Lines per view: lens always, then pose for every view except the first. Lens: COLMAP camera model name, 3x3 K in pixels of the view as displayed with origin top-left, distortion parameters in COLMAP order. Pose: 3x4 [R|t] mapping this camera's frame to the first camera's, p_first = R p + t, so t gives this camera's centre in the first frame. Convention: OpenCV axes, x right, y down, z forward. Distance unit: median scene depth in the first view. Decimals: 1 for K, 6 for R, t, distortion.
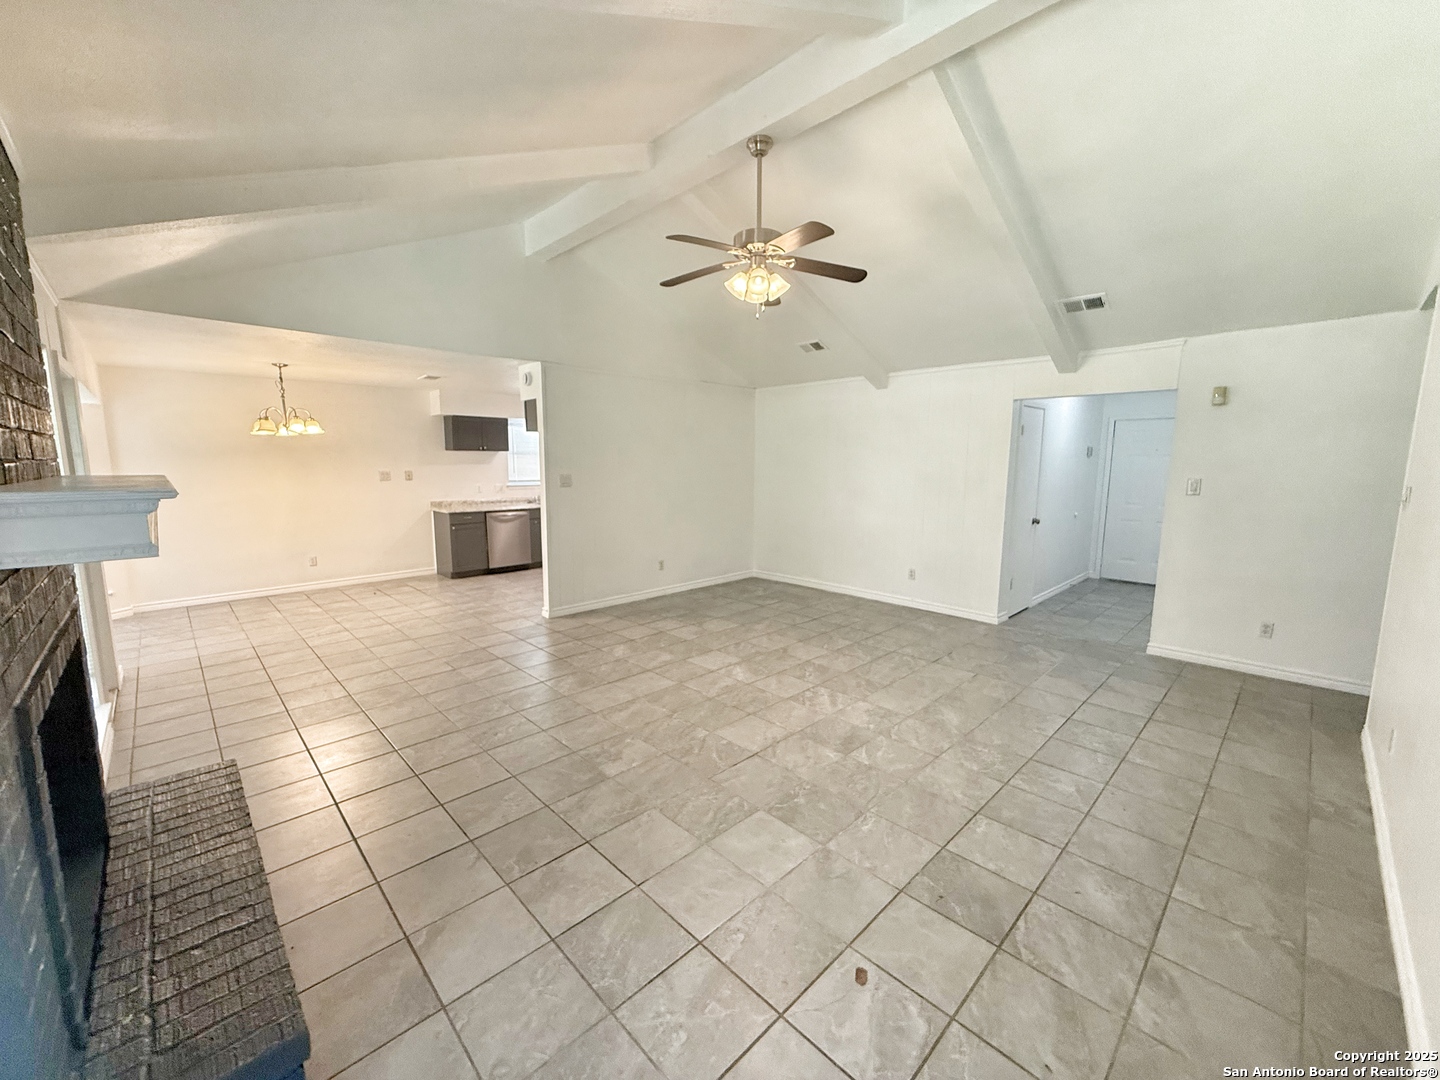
lens RADIAL K [[576.5, 0, 716.1], [0, 576.5, 538.0], [0, 0, 1]] dist [-0.000422, 0.000081]
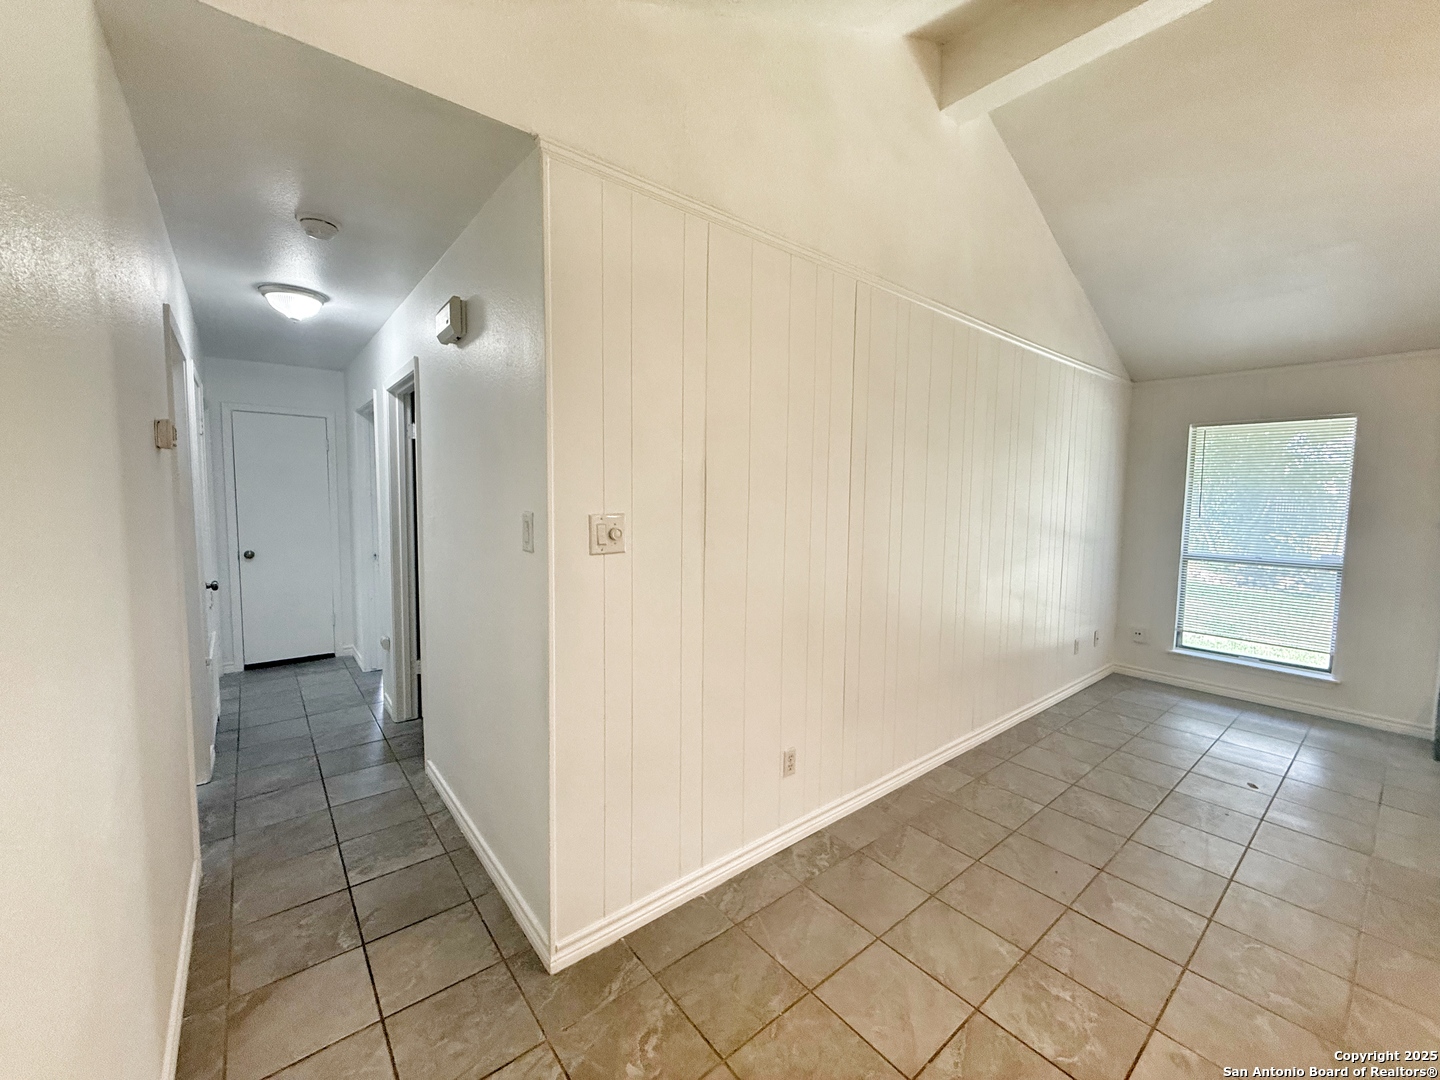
lens RADIAL K [[576.5, 0, 716.1], [0, 576.5, 538.0], [0, 0, 1]] dist [-0.000422, 0.000081]
pose [[-0.996349, -0.025342, 0.081523, 1.226854], [-0.007776, 0.977894, 0.208954, -0.225233], [-0.085016, 0.207558, -0.974522, 1.888789]]
